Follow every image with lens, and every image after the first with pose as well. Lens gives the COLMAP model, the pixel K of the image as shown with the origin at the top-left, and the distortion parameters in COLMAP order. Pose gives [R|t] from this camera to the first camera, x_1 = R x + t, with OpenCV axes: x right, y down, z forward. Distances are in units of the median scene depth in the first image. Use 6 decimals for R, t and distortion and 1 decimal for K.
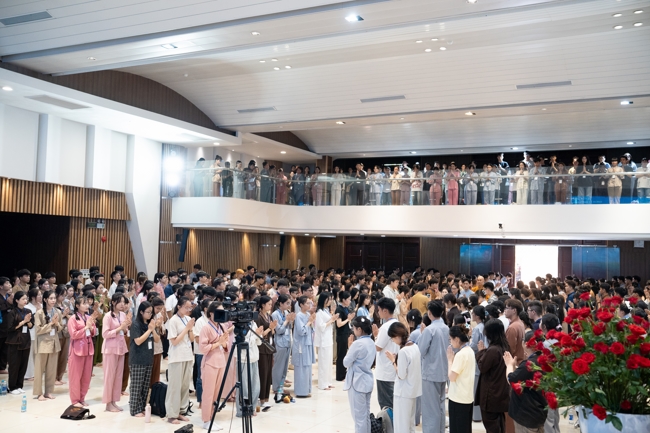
lens RADIAL K [[652.7, 0, 325.0], [0, 652.7, 216.5], [0, 0, 1]] dist [-0.001198, 0.169377]
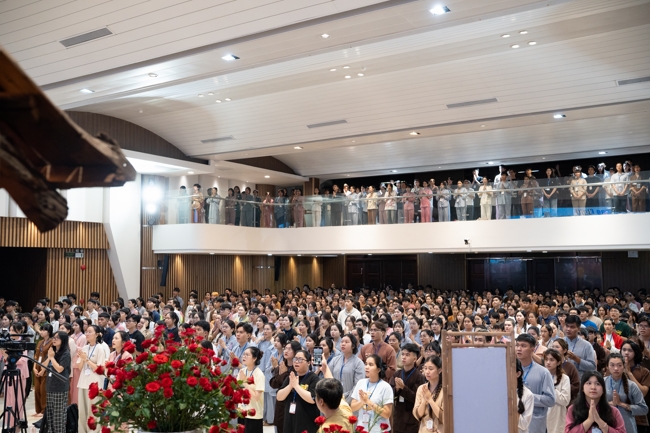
lens RADIAL K [[652.7, 0, 325.0], [0, 652.7, 216.5], [0, 0, 1]] dist [-0.001198, 0.169377]
pose [[0.993625, -0.038743, -0.105869, 0.153897], [0.036088, 0.998987, -0.026881, -0.004966], [0.106803, 0.022889, 0.994017, -0.018047]]
